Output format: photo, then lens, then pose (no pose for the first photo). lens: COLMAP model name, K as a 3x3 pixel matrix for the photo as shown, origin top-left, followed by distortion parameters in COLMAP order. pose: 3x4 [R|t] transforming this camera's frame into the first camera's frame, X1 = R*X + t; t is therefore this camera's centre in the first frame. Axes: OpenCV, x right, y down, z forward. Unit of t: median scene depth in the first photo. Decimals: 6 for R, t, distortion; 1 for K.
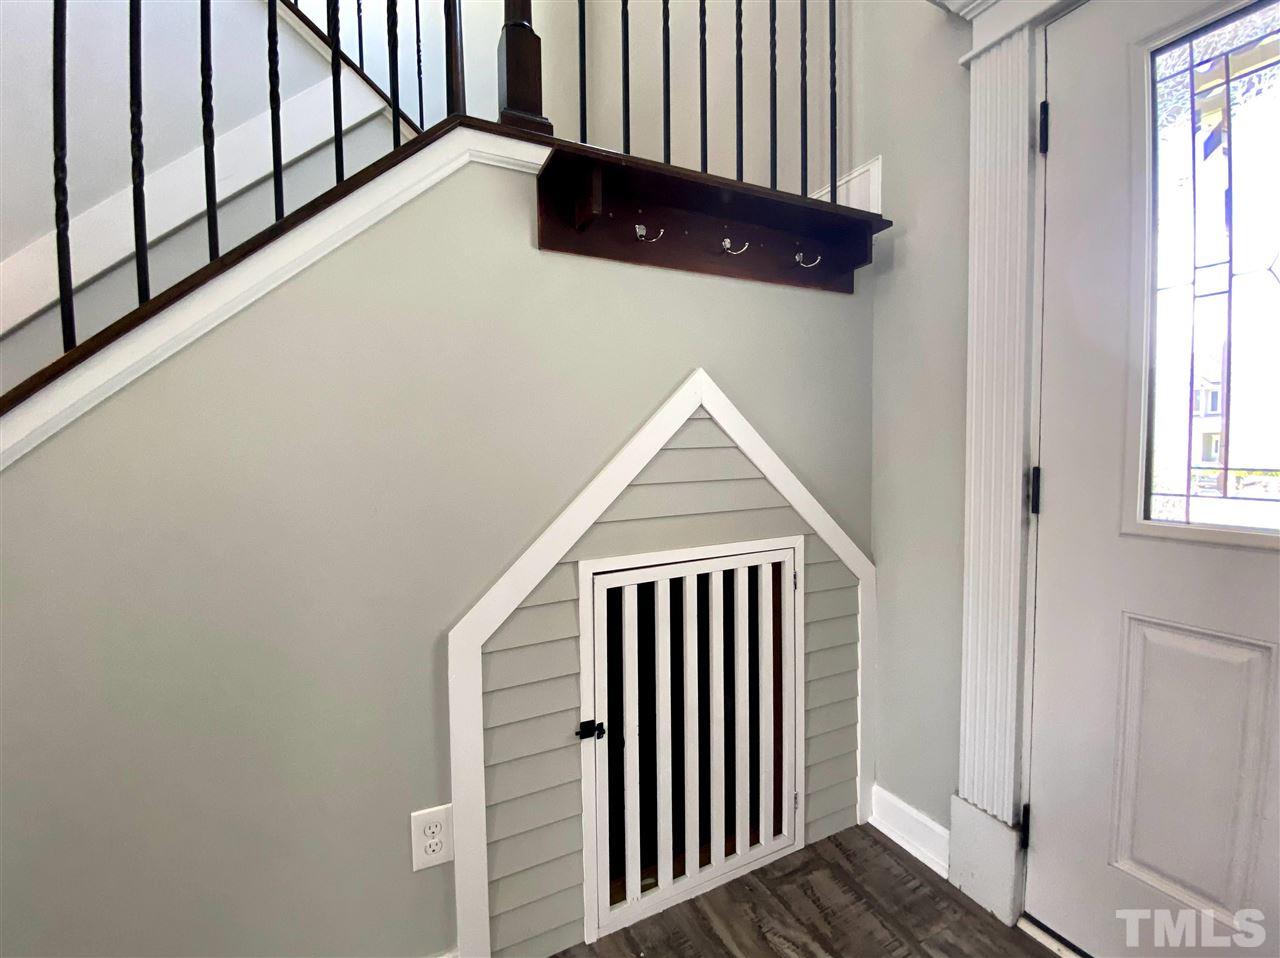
lens RADIAL K [[573.3, 0, 640.0], [0, 573.3, 479.0], [0, 0, 1]] dist [-0.014927, -0.000049]
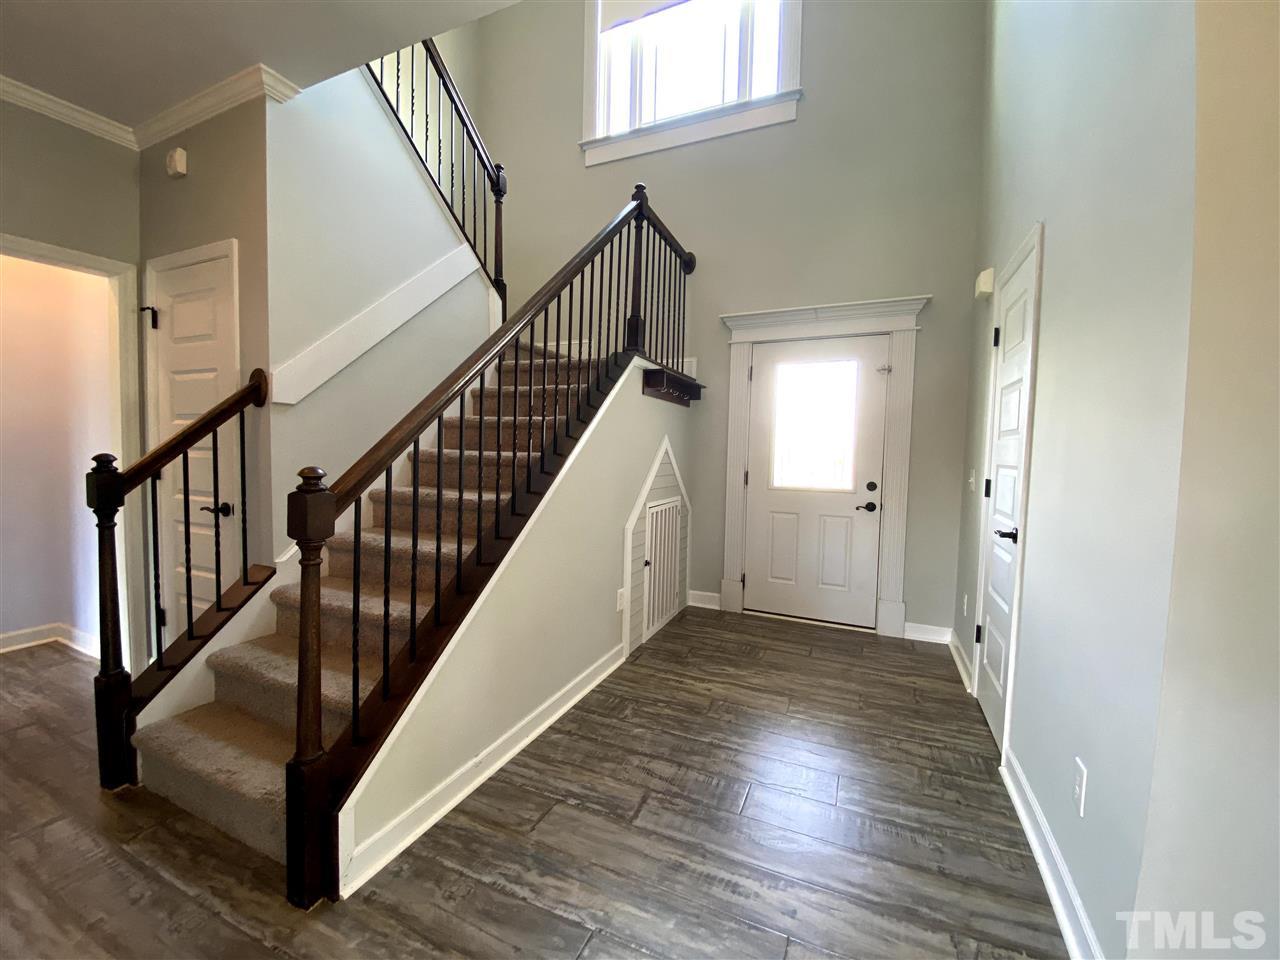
lens RADIAL K [[523.4, 0, 640.0], [0, 523.4, 480.0], [0, 0, 1]] dist [0.000205, 0.000006]
pose [[0.758801, 0.003731, 0.651311, -1.575091], [-0.002746, 0.999993, -0.002528, 0.031536], [-0.651316, 0.000130, 0.758806, -0.815649]]
